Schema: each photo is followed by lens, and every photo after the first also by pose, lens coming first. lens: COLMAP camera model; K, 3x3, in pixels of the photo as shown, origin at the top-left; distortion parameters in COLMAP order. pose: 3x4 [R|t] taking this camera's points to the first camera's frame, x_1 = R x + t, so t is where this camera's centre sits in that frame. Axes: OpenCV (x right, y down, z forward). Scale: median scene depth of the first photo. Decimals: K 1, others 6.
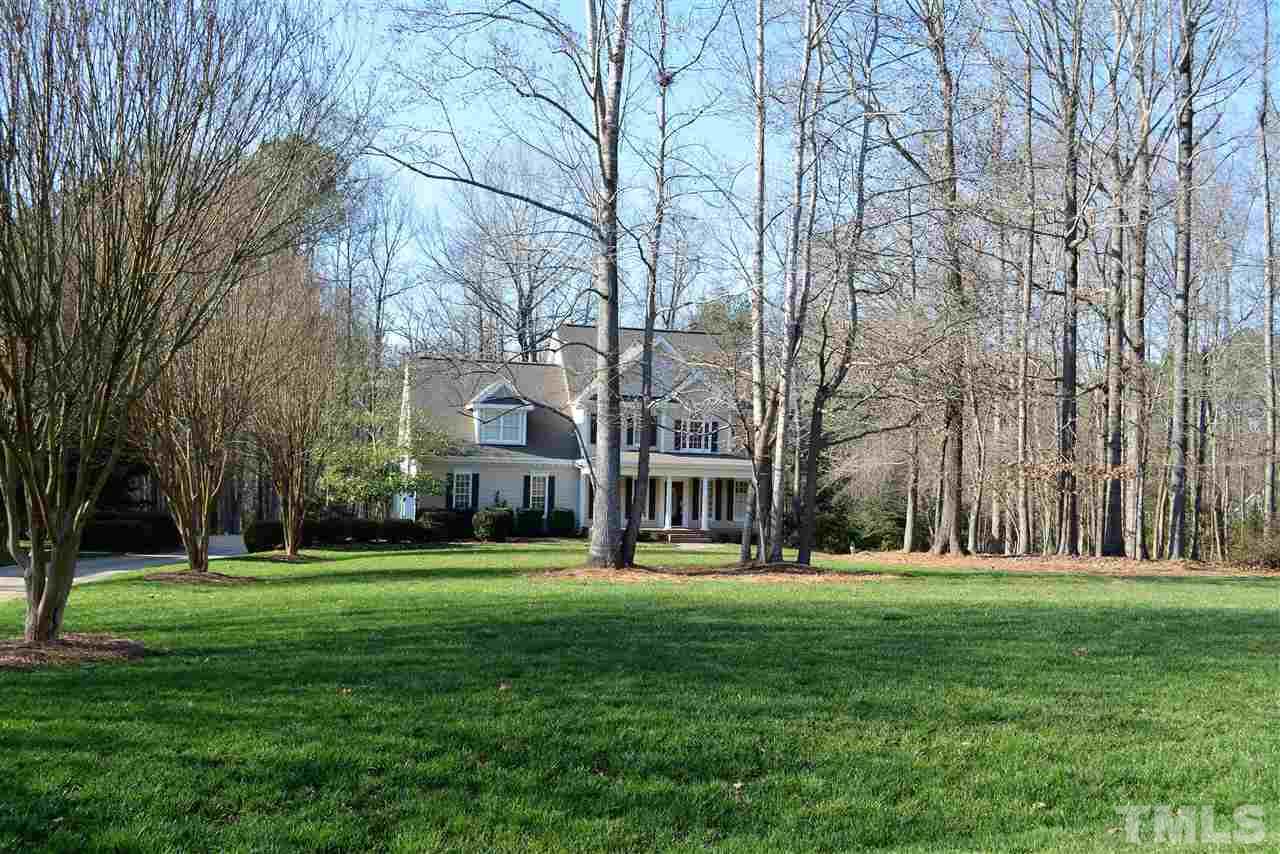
lens RADIAL K [[1003.8, 0, 643.0], [0, 1003.8, 431.5], [0, 0, 1]] dist [-0.007429, 0.001177]
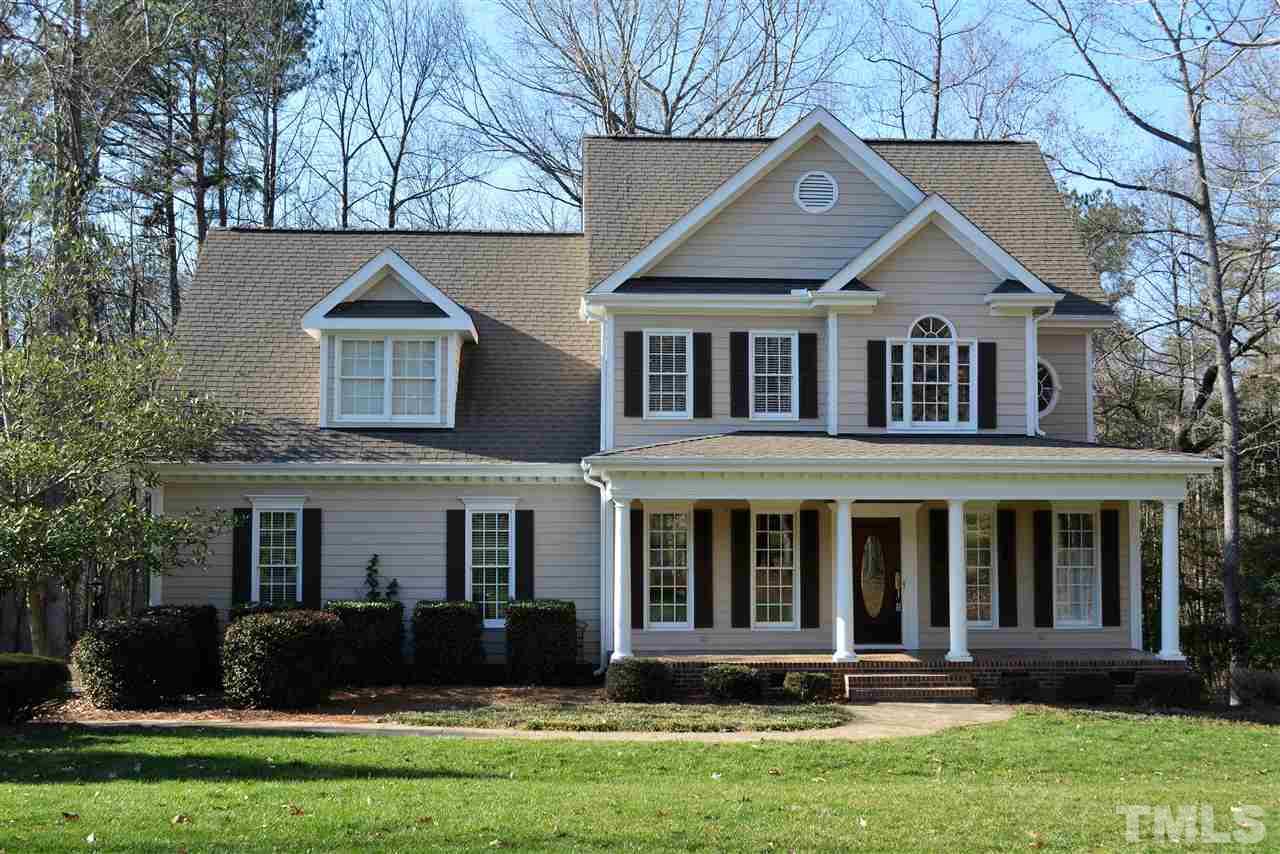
lens RADIAL K [[1446.5, 0, 640.0], [0, 1446.5, 427.0], [0, 0, 1]] dist [-0.025298, -0.007976]
pose [[0.972838, -0.040178, -0.227972, 0.069731], [0.033687, 0.998910, -0.032296, 0.032749], [0.229021, 0.023739, 0.973132, 0.502417]]
